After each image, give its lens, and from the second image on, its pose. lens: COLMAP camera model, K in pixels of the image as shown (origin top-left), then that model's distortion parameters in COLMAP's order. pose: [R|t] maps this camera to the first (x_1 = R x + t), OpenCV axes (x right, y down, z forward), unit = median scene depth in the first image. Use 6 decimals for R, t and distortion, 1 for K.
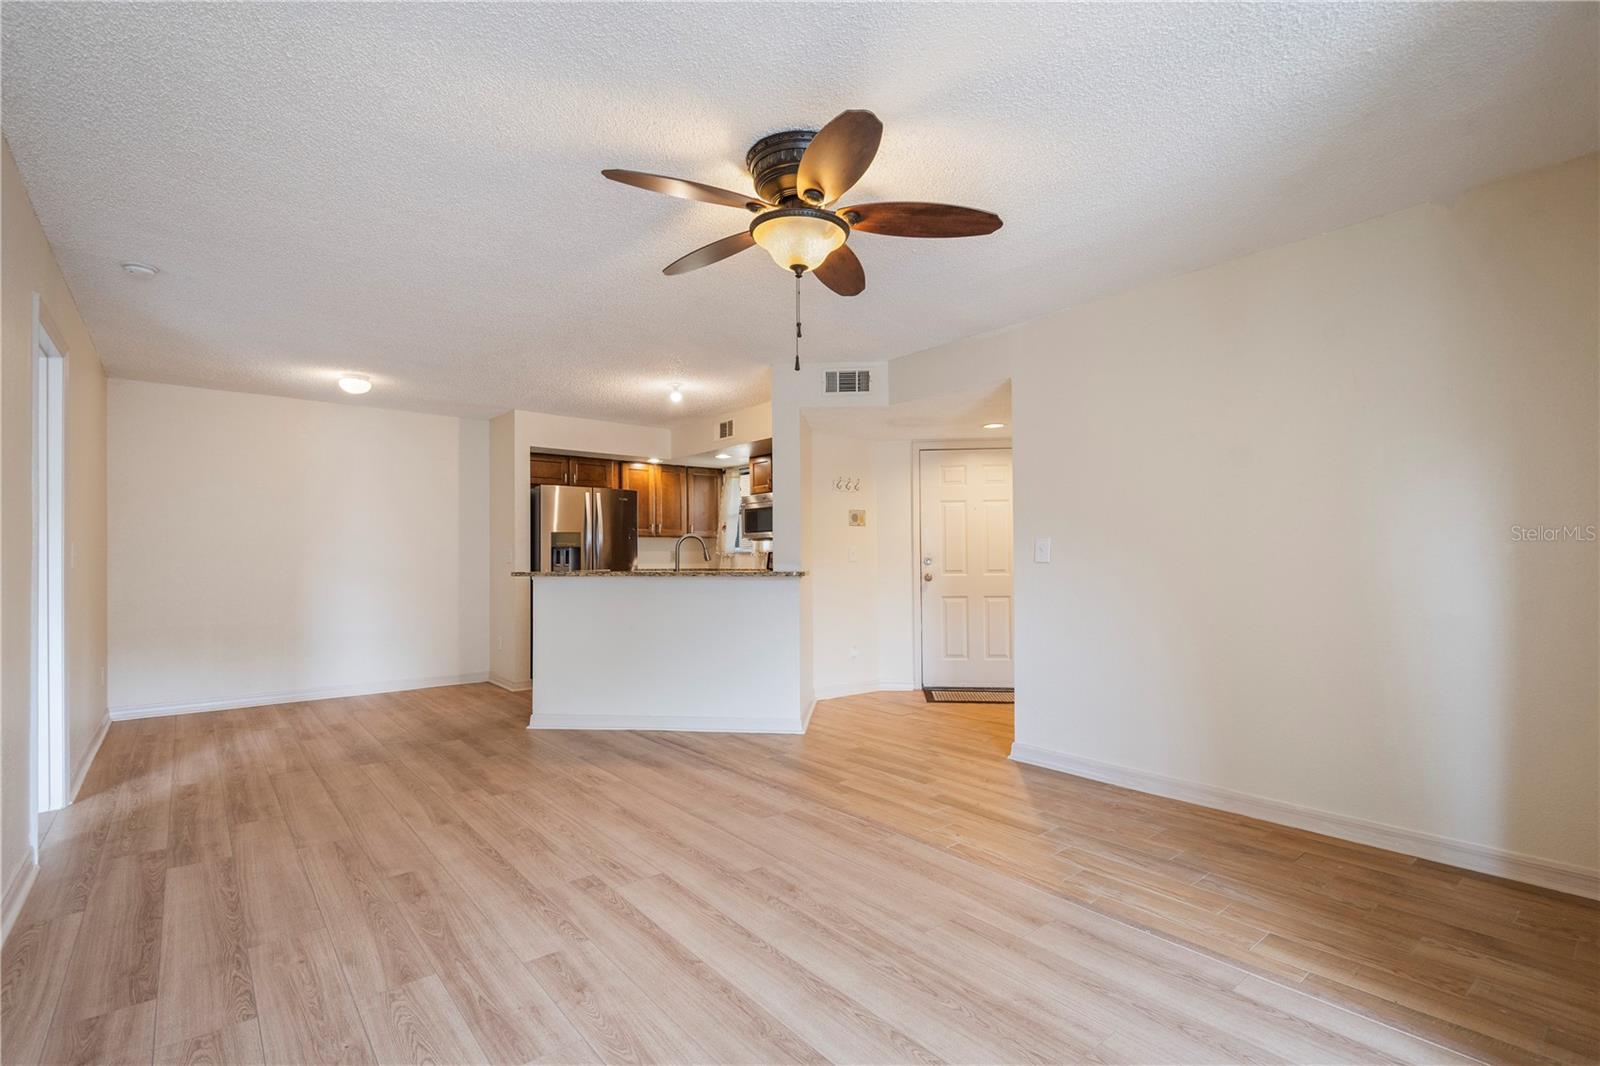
lens RADIAL K [[738.3, 0, 807.2], [0, 738.3, 550.8], [0, 0, 1]] dist [0.002264, -0.000129]
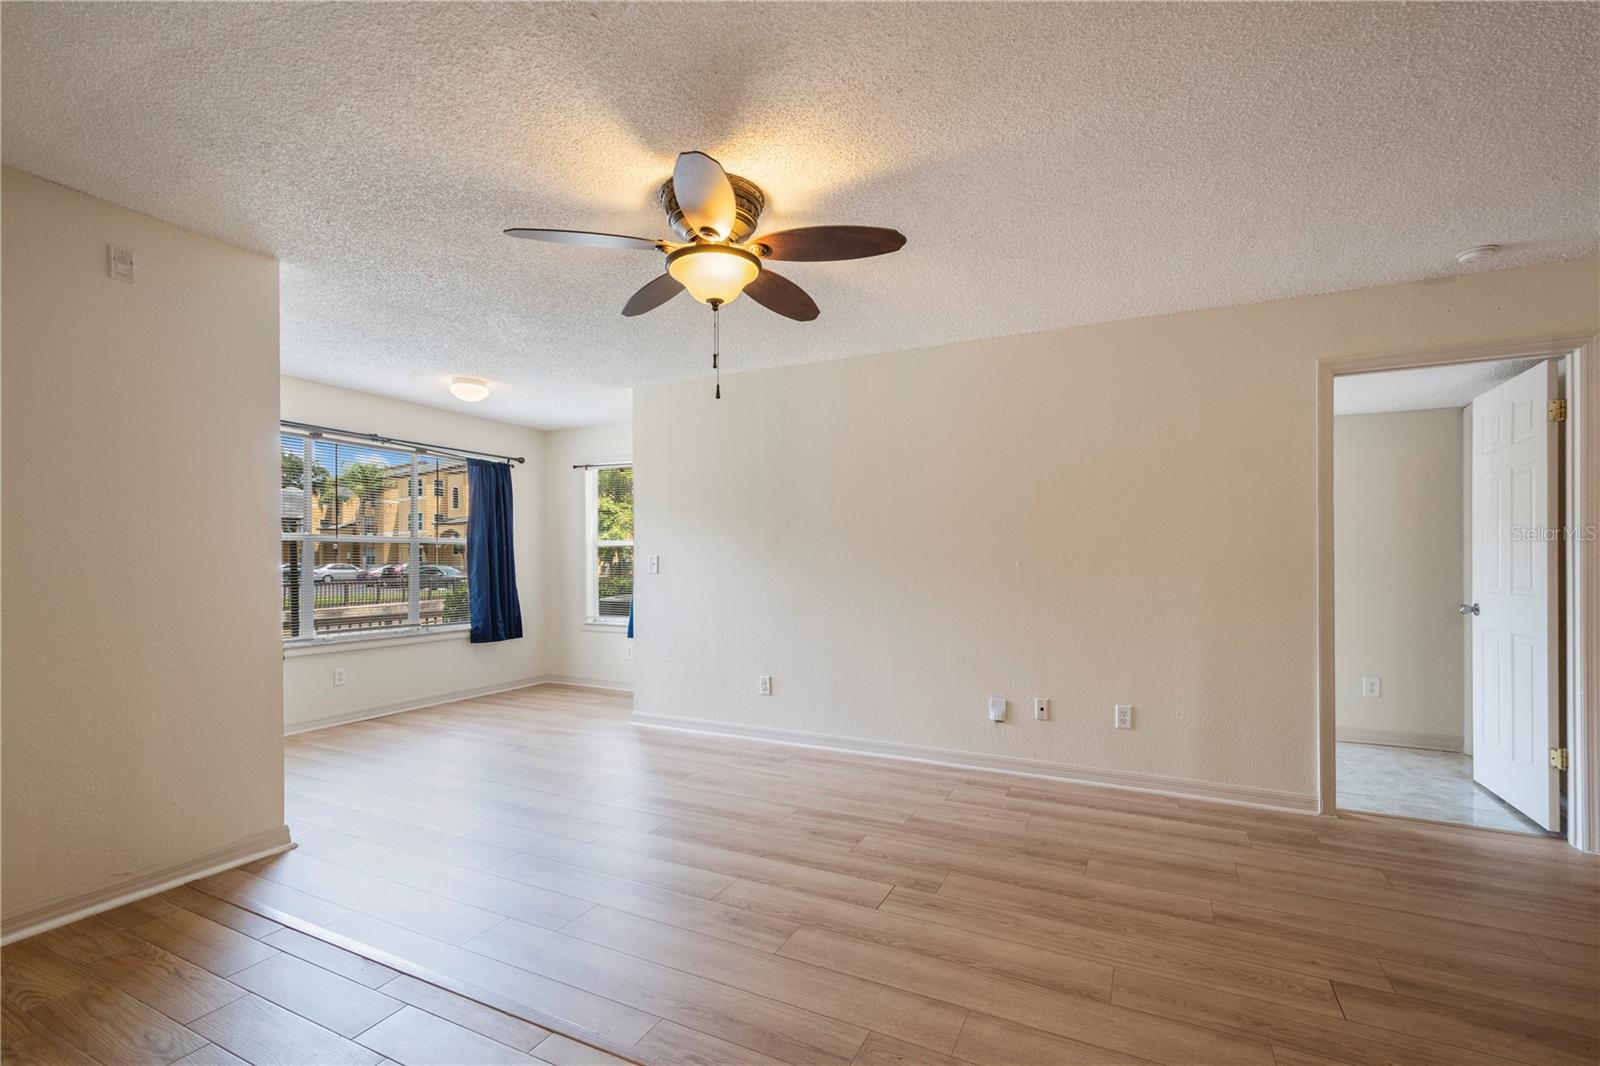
lens RADIAL K [[700.7, 0, 806.4], [0, 700.7, 561.9], [0, 0, 1]] dist [0.007537, -0.000487]
pose [[-0.915344, 0.009312, -0.402564, 0.178249], [0.009833, 0.999951, 0.000772, -0.010895], [0.402552, -0.003251, -0.915391, 1.280727]]
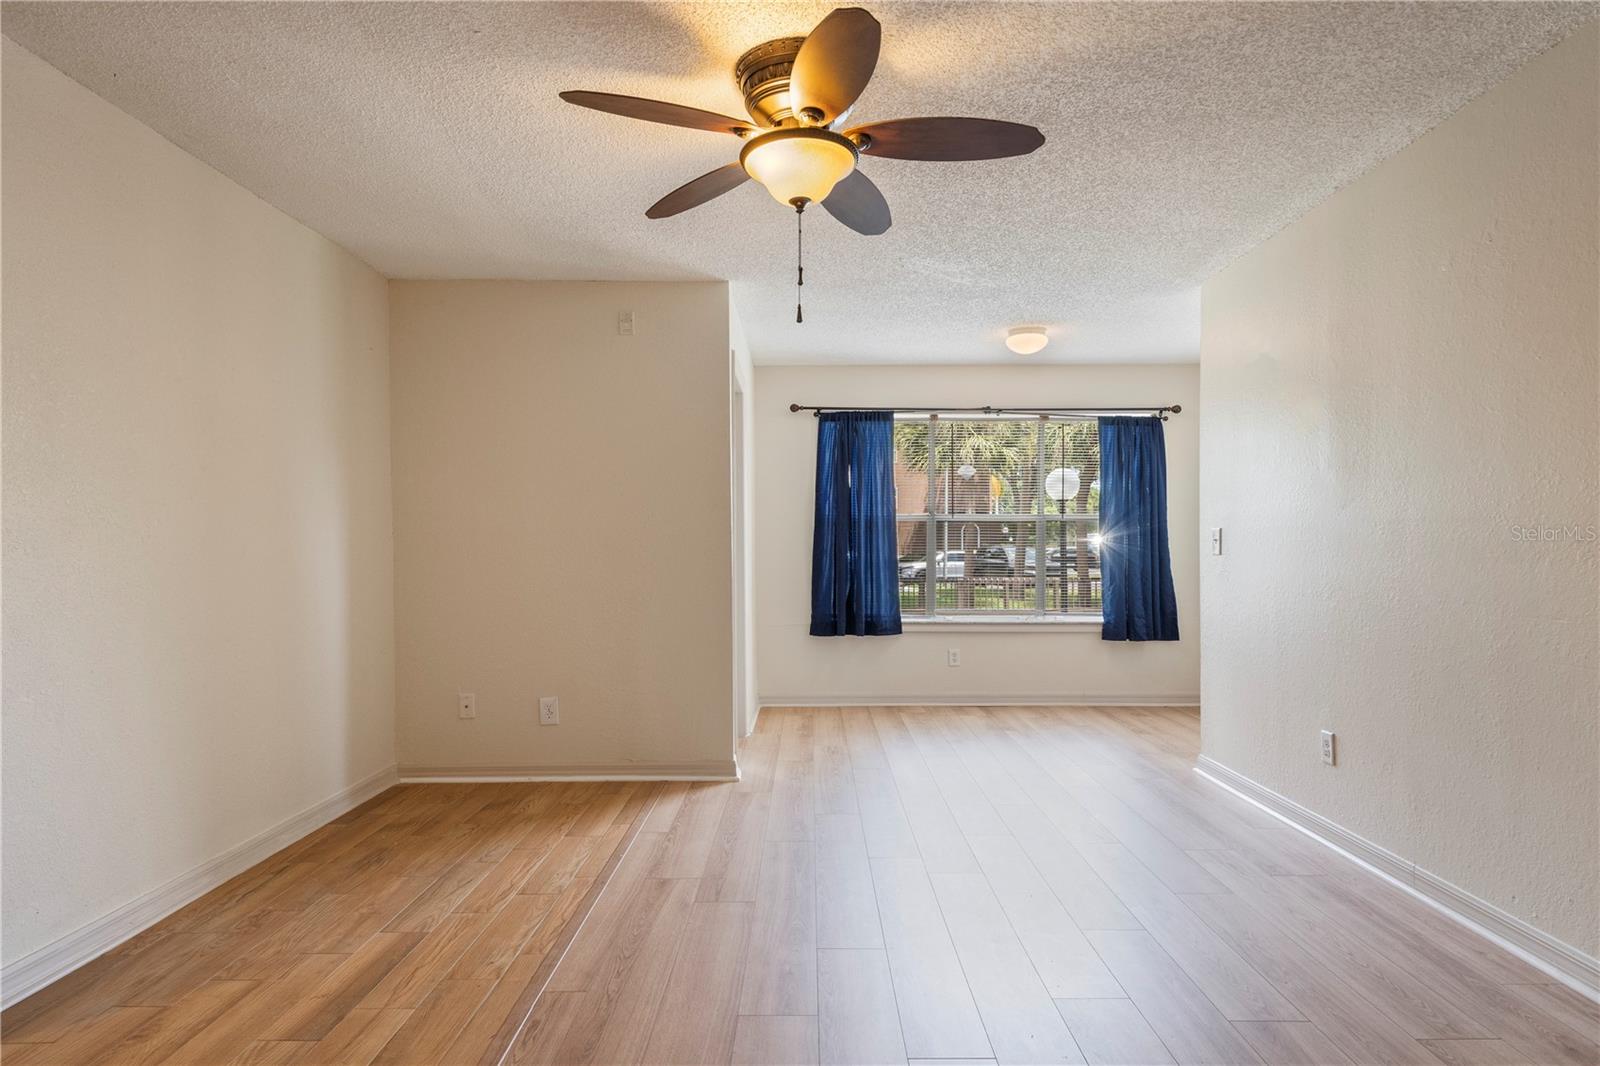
lens RADIAL K [[891.6, 0, 803.9], [0, 891.6, 550.3], [0, 0, 1]] dist [0.022296, -0.023042]
pose [[-0.763700, 0.007463, 0.645528, -0.437070], [0.002172, 0.999957, -0.008991, 0.013650], [-0.645568, -0.005465, -0.763684, 1.160009]]
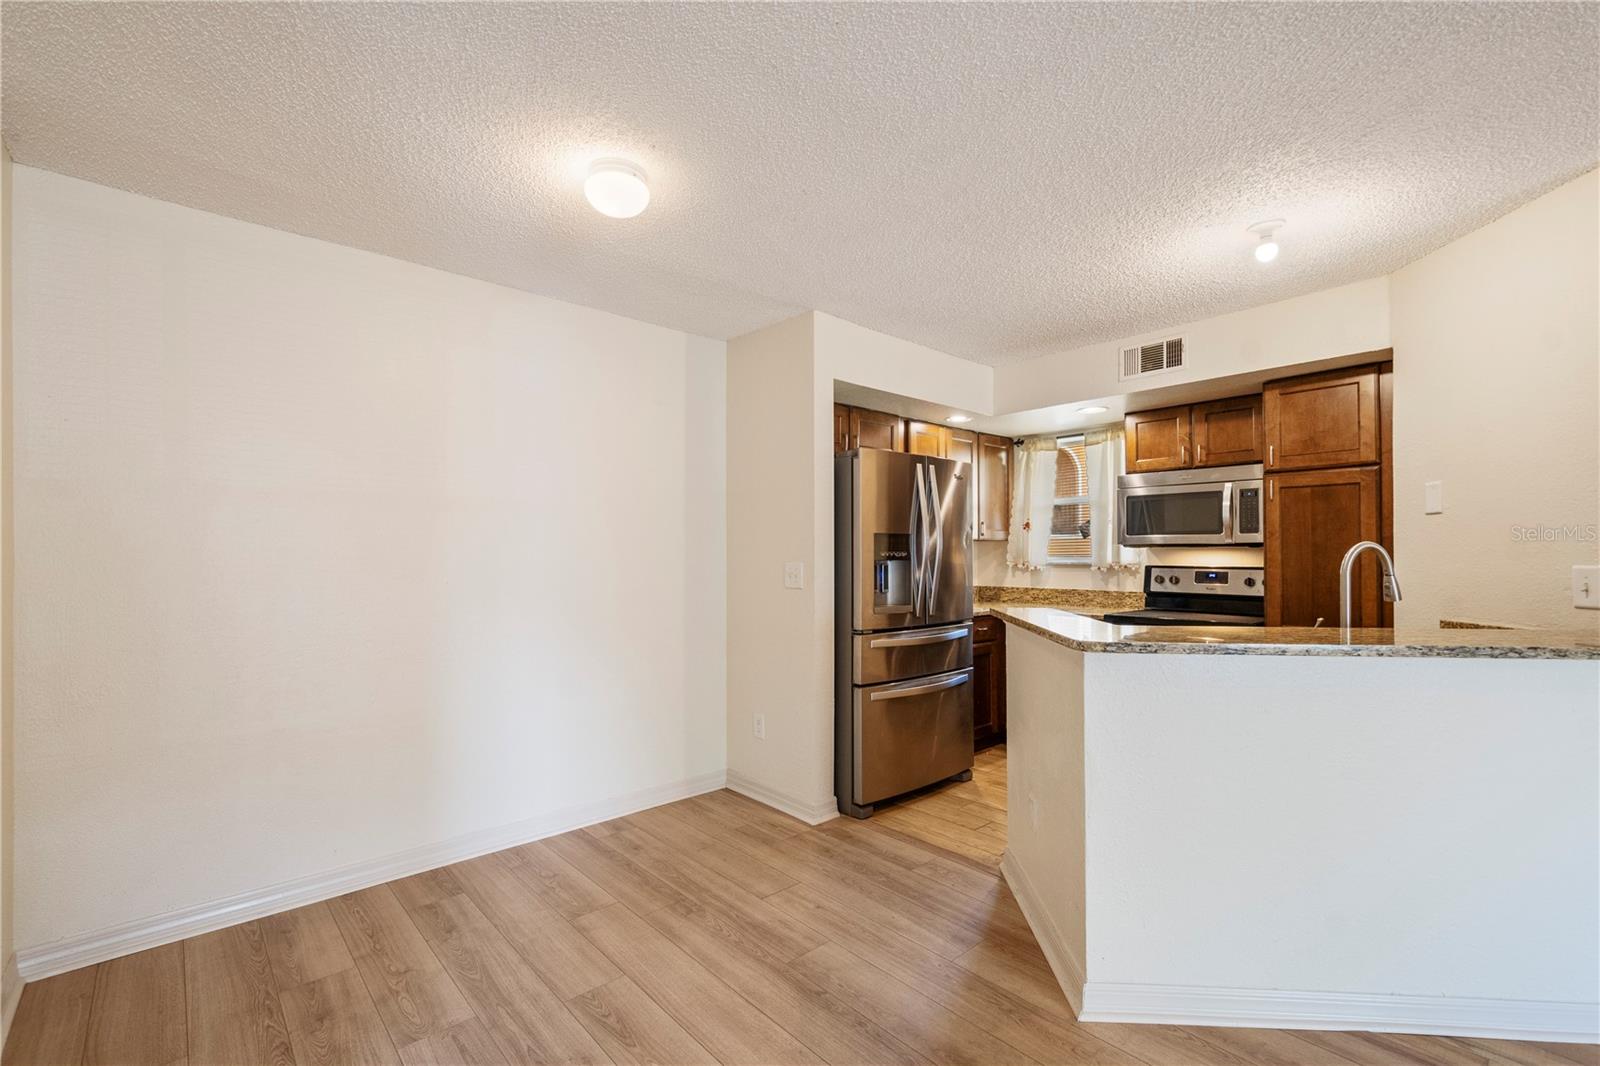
lens RADIAL K [[693.5, 0, 796.4], [0, 693.5, 547.7], [0, 0, 1]] dist [-0.001437, -0.000430]
pose [[0.999591, 0.002853, 0.028459, -0.716993], [-0.002916, 0.999993, 0.002184, -0.027169], [-0.028452, -0.002266, 0.999593, 0.819015]]
